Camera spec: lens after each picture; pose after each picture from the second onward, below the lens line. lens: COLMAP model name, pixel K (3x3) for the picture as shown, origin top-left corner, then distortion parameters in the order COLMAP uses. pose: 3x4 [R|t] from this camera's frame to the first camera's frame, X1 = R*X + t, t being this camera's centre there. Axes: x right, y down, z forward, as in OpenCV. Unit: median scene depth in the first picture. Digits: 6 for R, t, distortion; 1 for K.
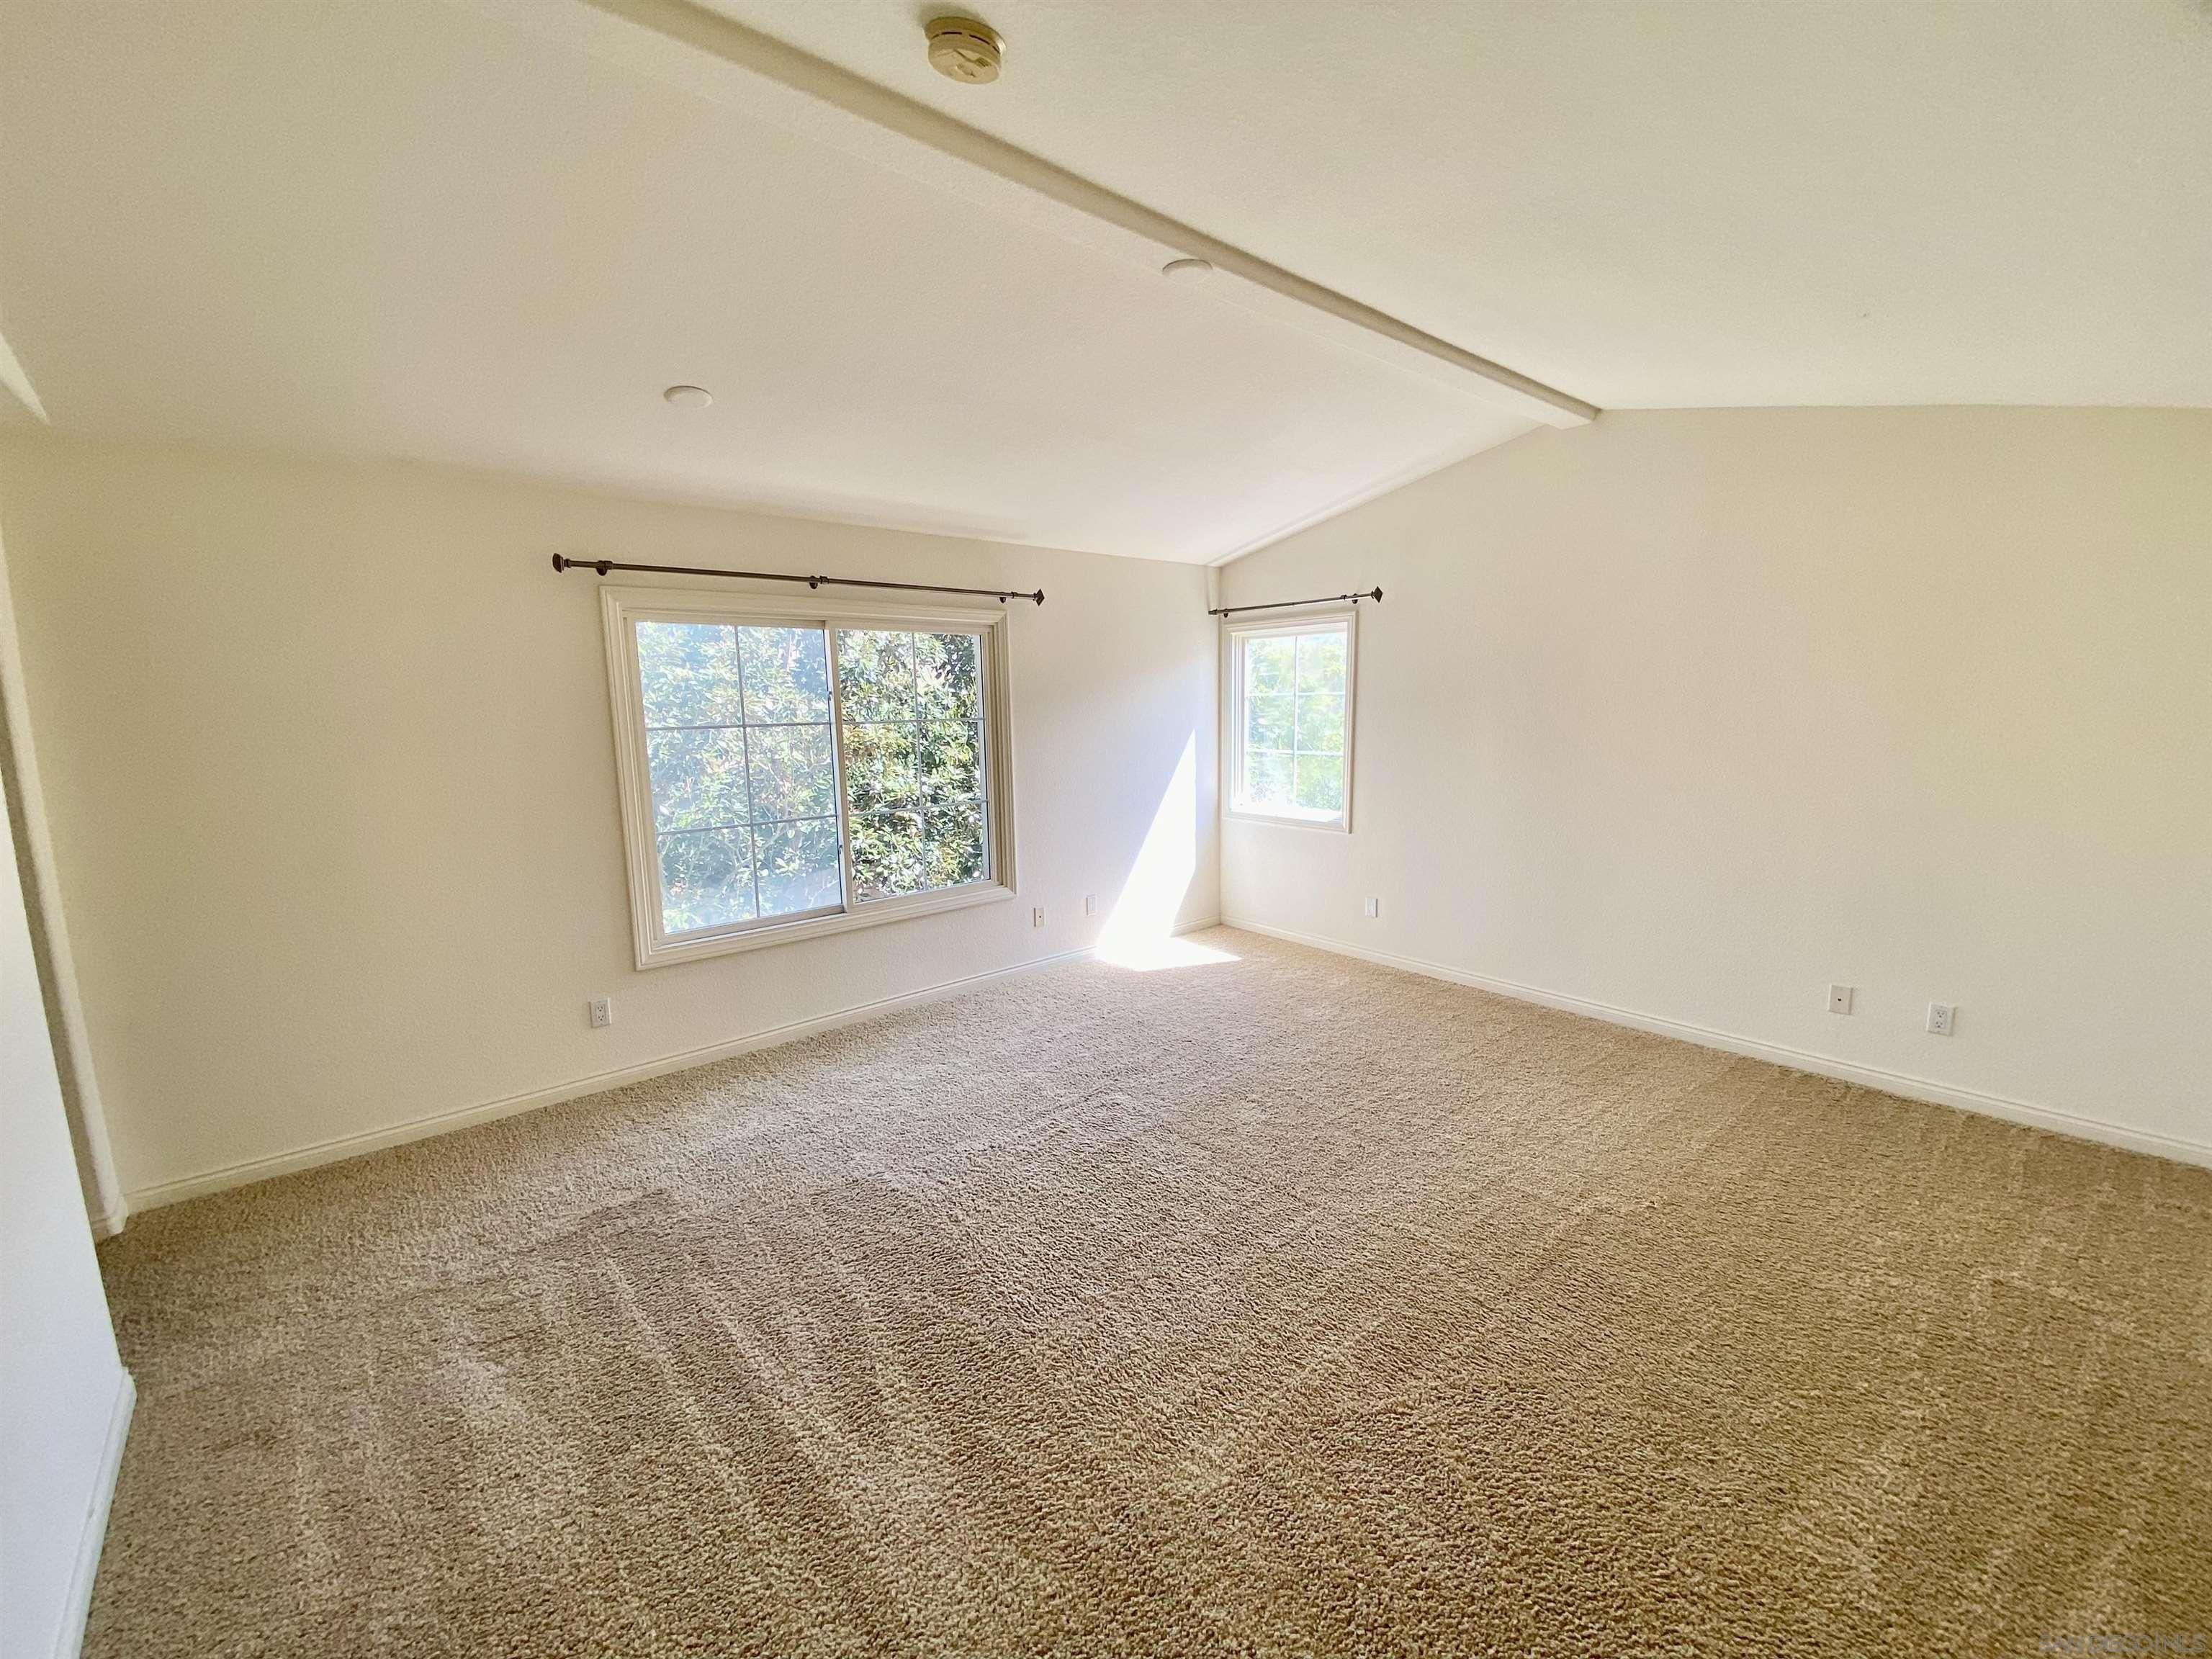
lens RADIAL K [[888.8, 0, 1102.6], [0, 888.8, 830.5], [0, 0, 1]] dist [-0.007485, -0.002696]
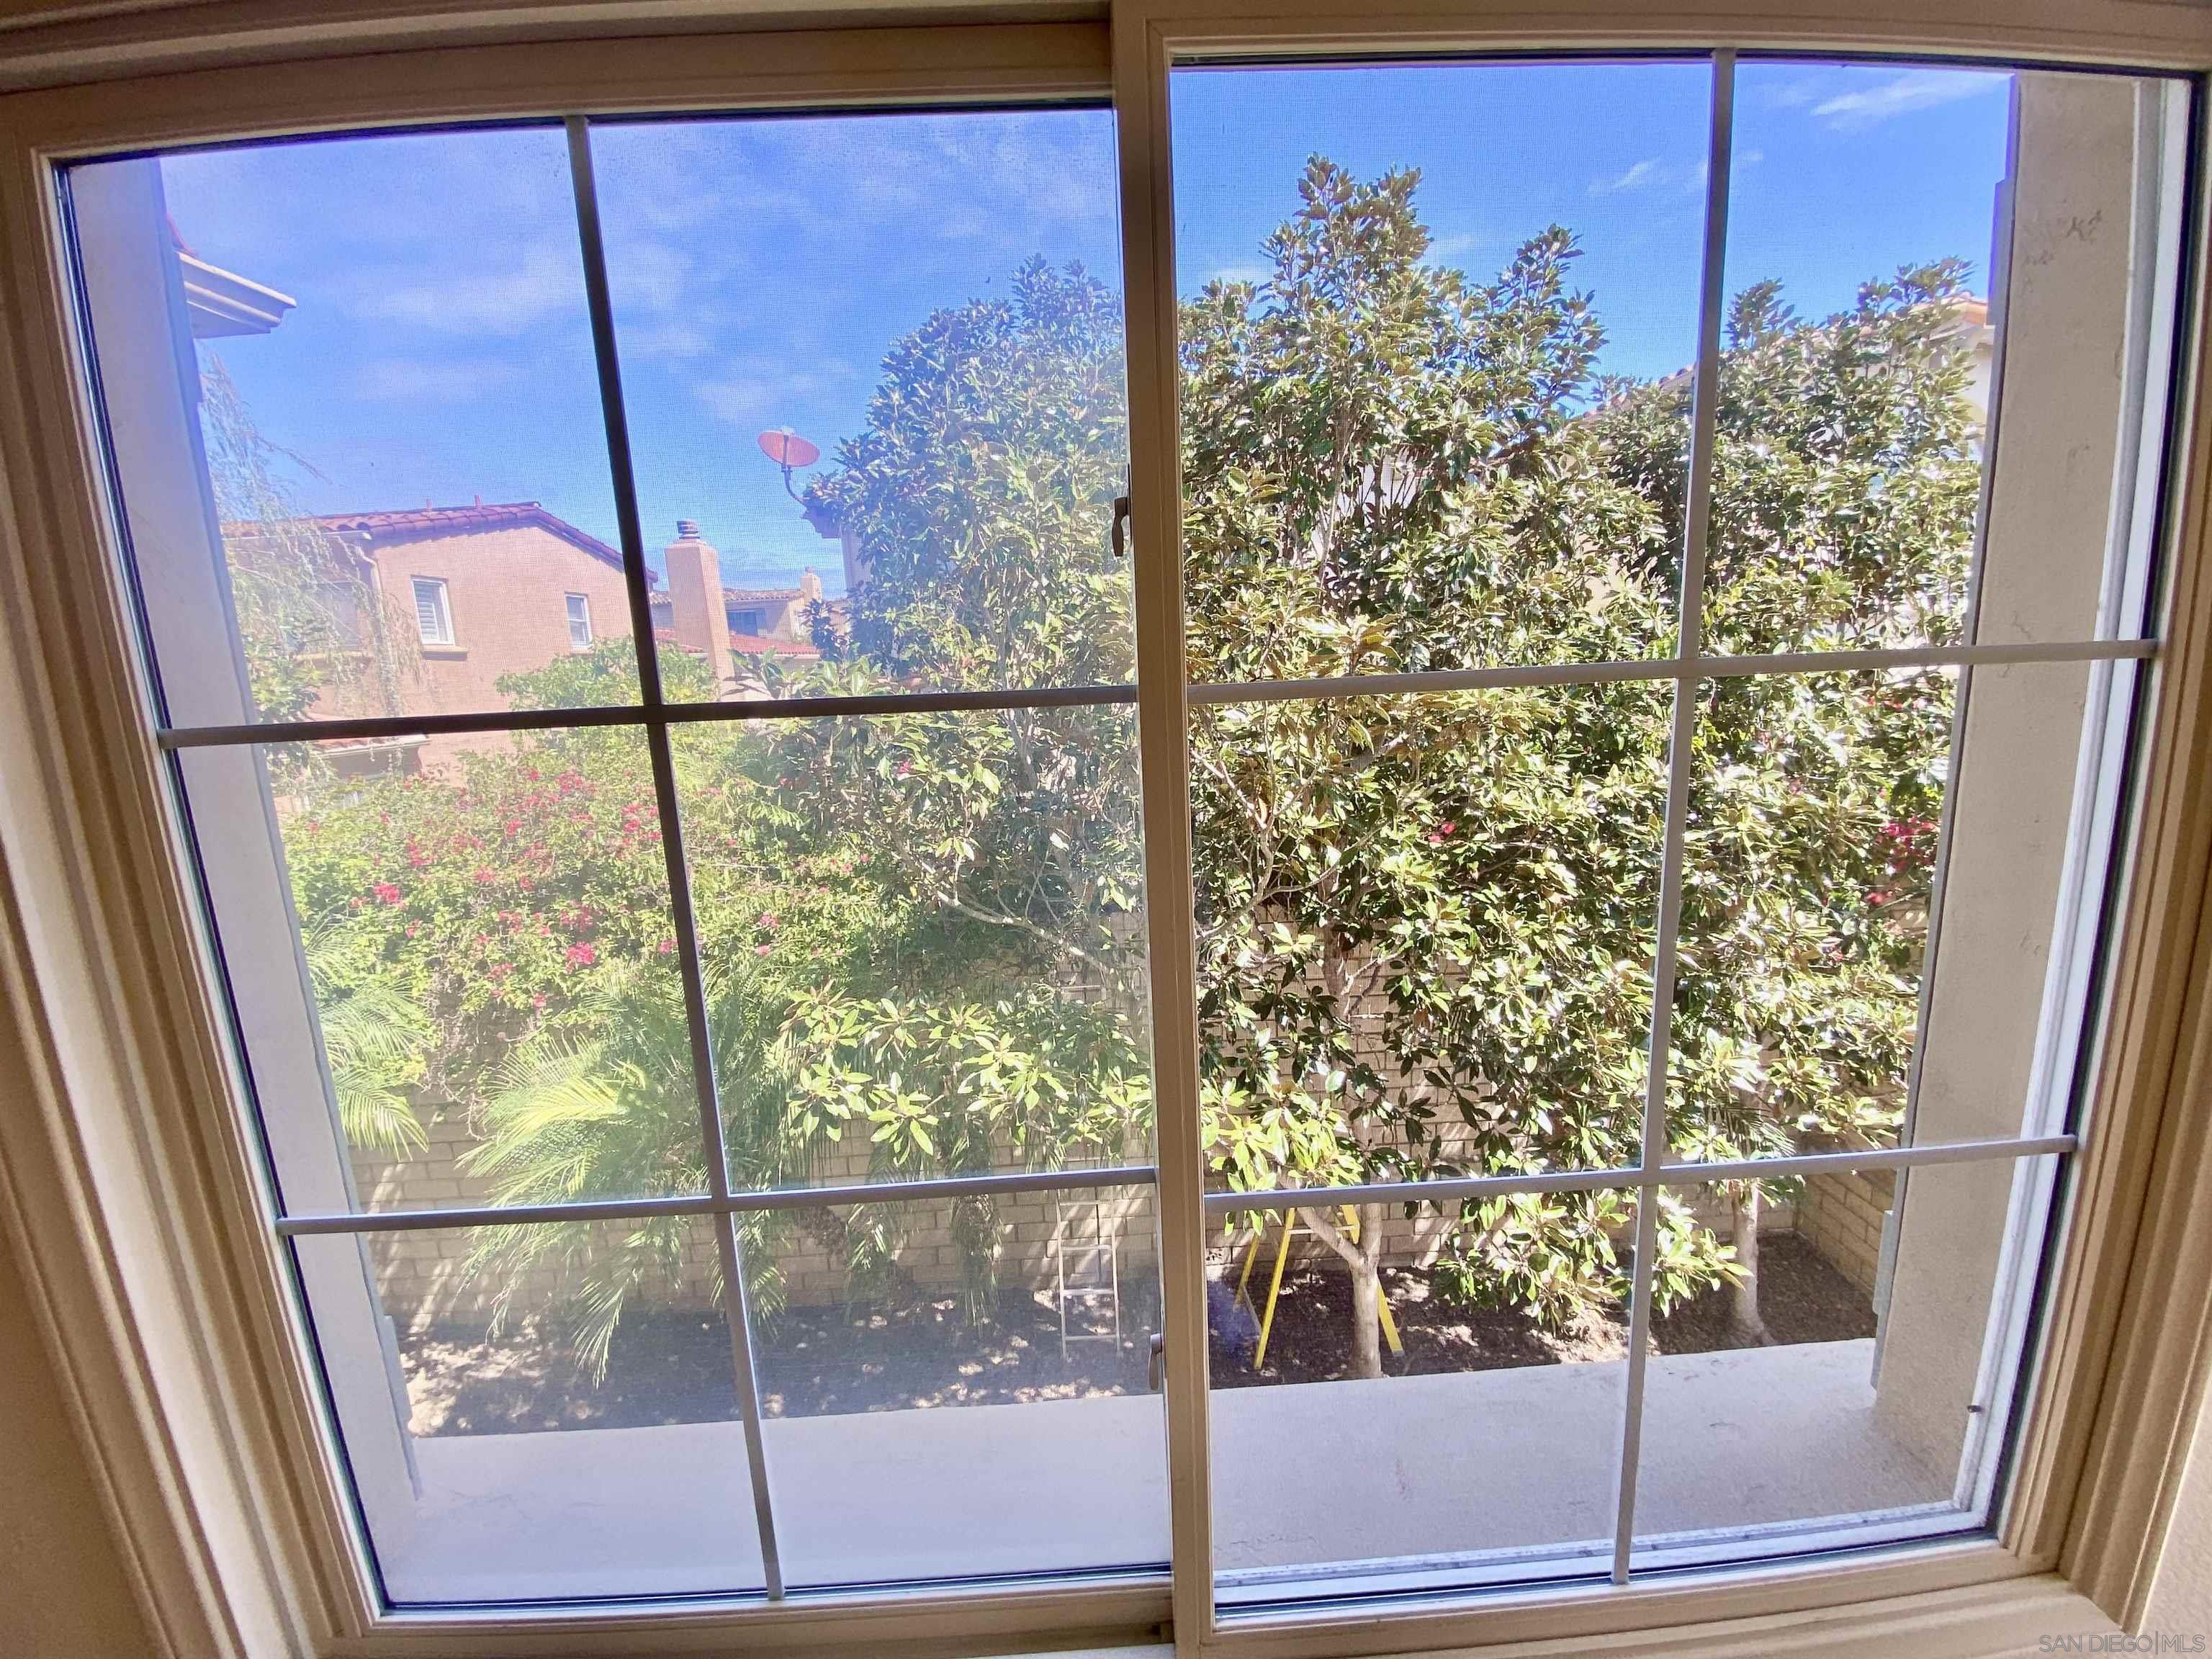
lens RADIAL K [[888.8, 0, 1105.9], [0, 888.8, 827.7], [0, 0, 1]] dist [-0.007485, -0.002696]
pose [[0.779767, 0.102771, -0.617577, -0.108773], [-0.064194, 0.994360, 0.084418, -0.060640], [0.622770, -0.026182, 0.781967, 0.473342]]
